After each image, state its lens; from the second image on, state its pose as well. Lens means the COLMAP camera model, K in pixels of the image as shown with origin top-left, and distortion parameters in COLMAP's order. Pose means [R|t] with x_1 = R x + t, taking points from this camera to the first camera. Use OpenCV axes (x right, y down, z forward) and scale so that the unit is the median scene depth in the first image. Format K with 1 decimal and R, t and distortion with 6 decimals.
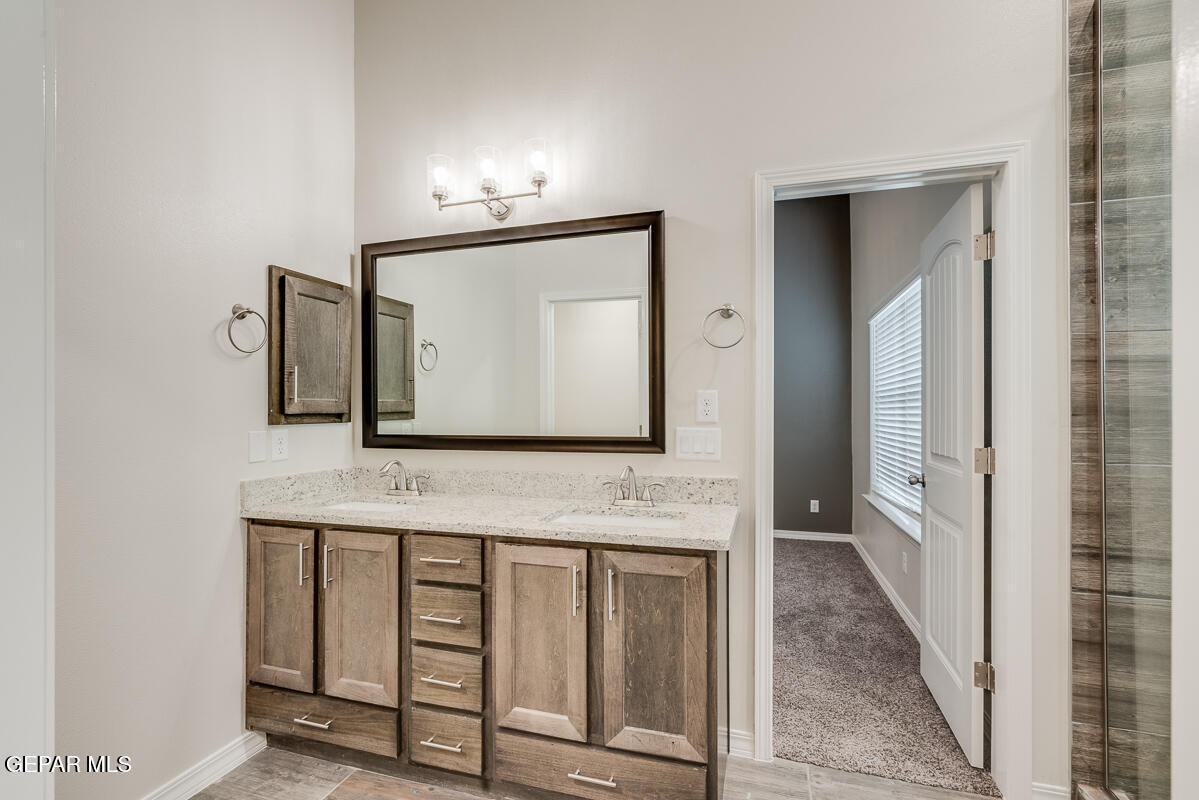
lens RADIAL K [[543.4, 0, 595.3], [0, 543.4, 407.6], [0, 0, 1]] dist [0.000766, -0.000024]
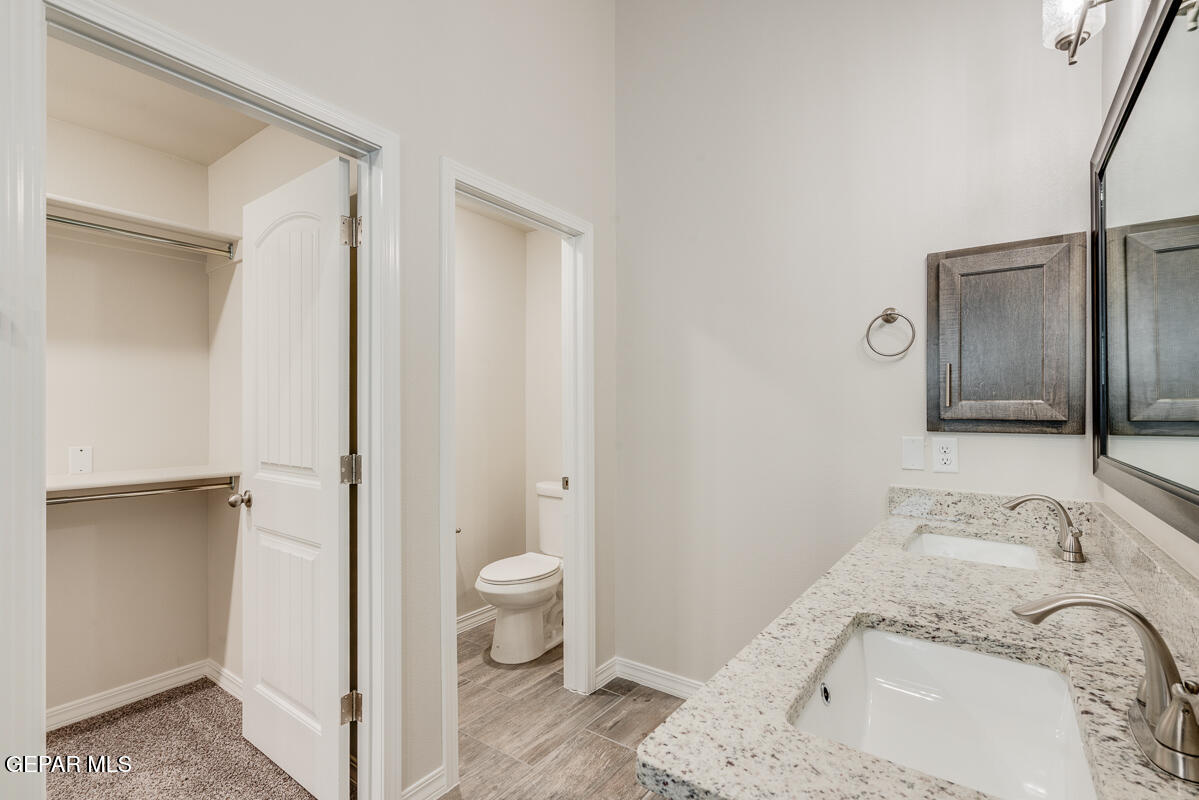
lens RADIAL K [[543.4, 0, 595.3], [0, 543.4, 407.6], [0, 0, 1]] dist [0.000766, -0.000024]
pose [[-0.326131, -0.002802, -0.945321, 0.416481], [0.000780, 0.999994, -0.003234, -0.004642], [0.945324, -0.001792, -0.326127, 0.731388]]
